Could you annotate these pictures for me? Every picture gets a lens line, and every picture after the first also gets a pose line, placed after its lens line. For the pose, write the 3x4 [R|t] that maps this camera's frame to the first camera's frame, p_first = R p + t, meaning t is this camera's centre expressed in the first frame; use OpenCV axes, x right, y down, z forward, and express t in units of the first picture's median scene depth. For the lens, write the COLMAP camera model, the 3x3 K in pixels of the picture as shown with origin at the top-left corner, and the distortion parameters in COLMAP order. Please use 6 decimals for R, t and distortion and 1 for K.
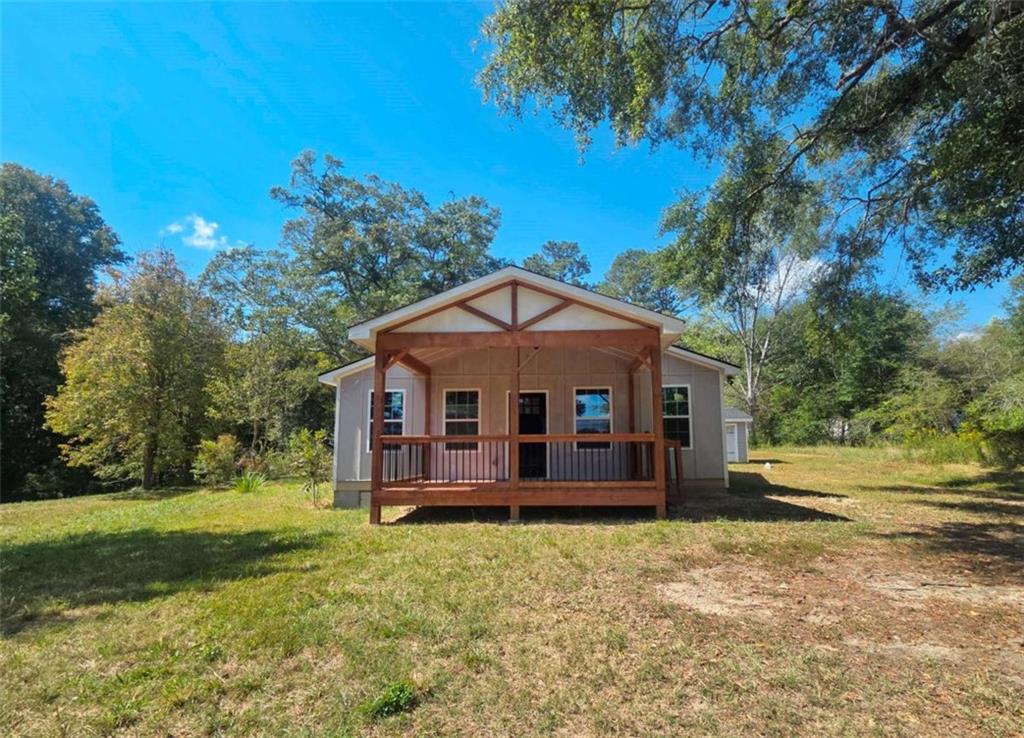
lens RADIAL K [[451.1, 0, 515.0], [0, 451.1, 400.5], [0, 0, 1]] dist [0.002893, 0.000315]
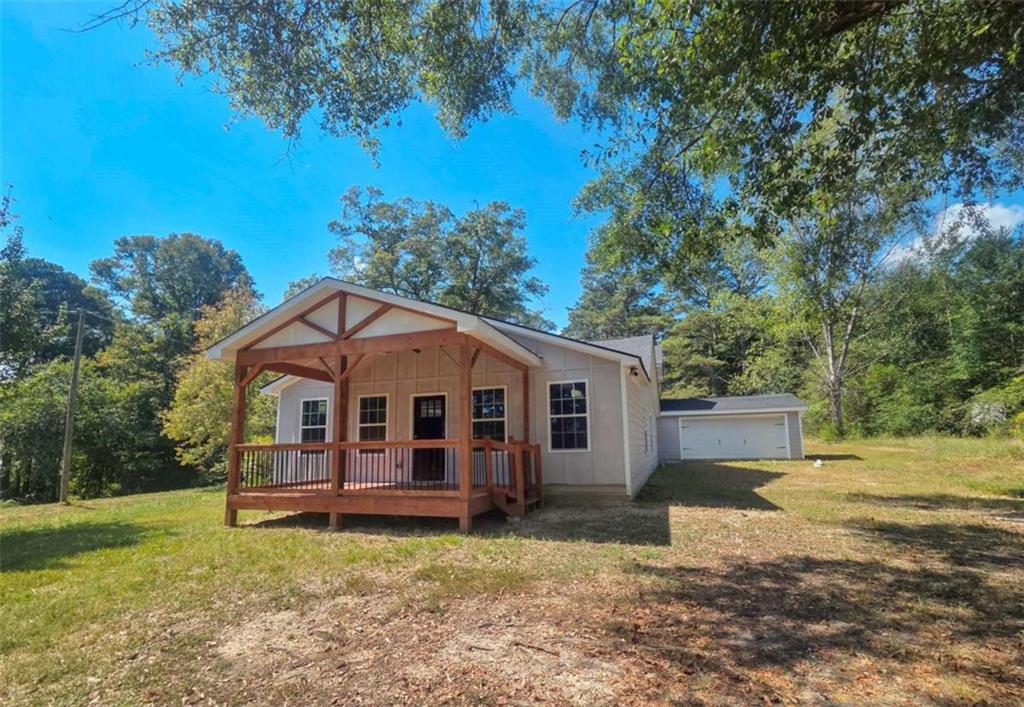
lens RADIAL K [[439.2, 0, 510.6], [0, 439.2, 387.2], [0, 0, 1]] dist [-0.003008, -0.000105]
pose [[0.960255, -0.048918, -0.274804, 0.467087], [0.044303, 0.998754, -0.022979, -0.005813], [0.275586, 0.009891, 0.961226, 0.113930]]
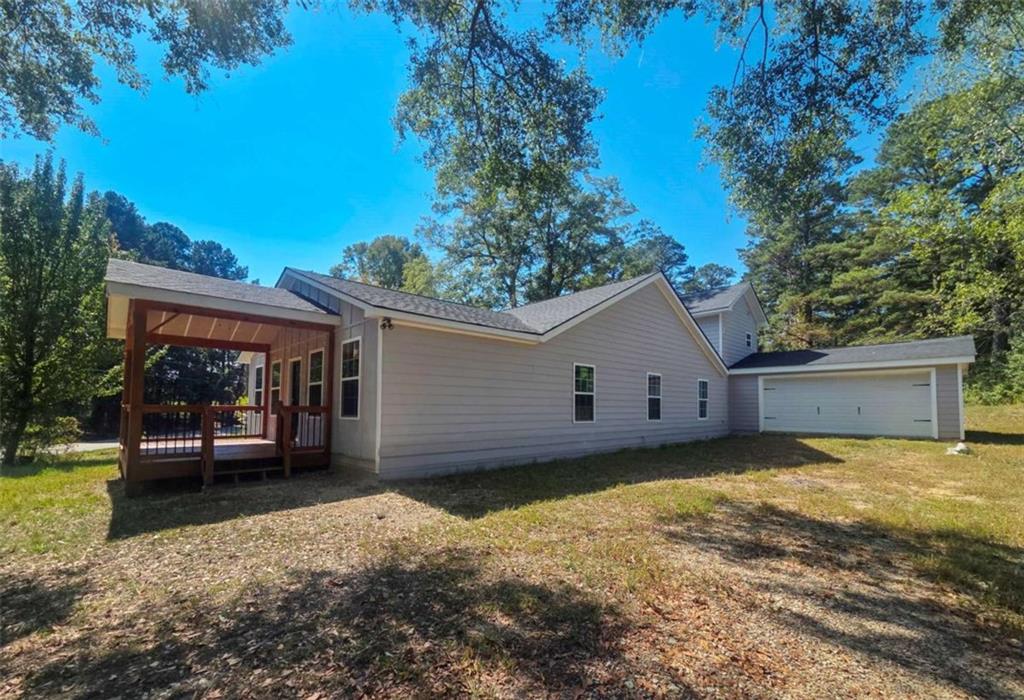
lens RADIAL K [[415.5, 0, 514.2], [0, 415.5, 386.4], [0, 0, 1]] dist [0.000033, 0.000067]
pose [[0.725280, -0.026126, -0.687958, 0.998633], [0.071691, 0.996713, 0.037728, 0.038696], [0.684711, -0.076684, 0.724769, 0.612408]]
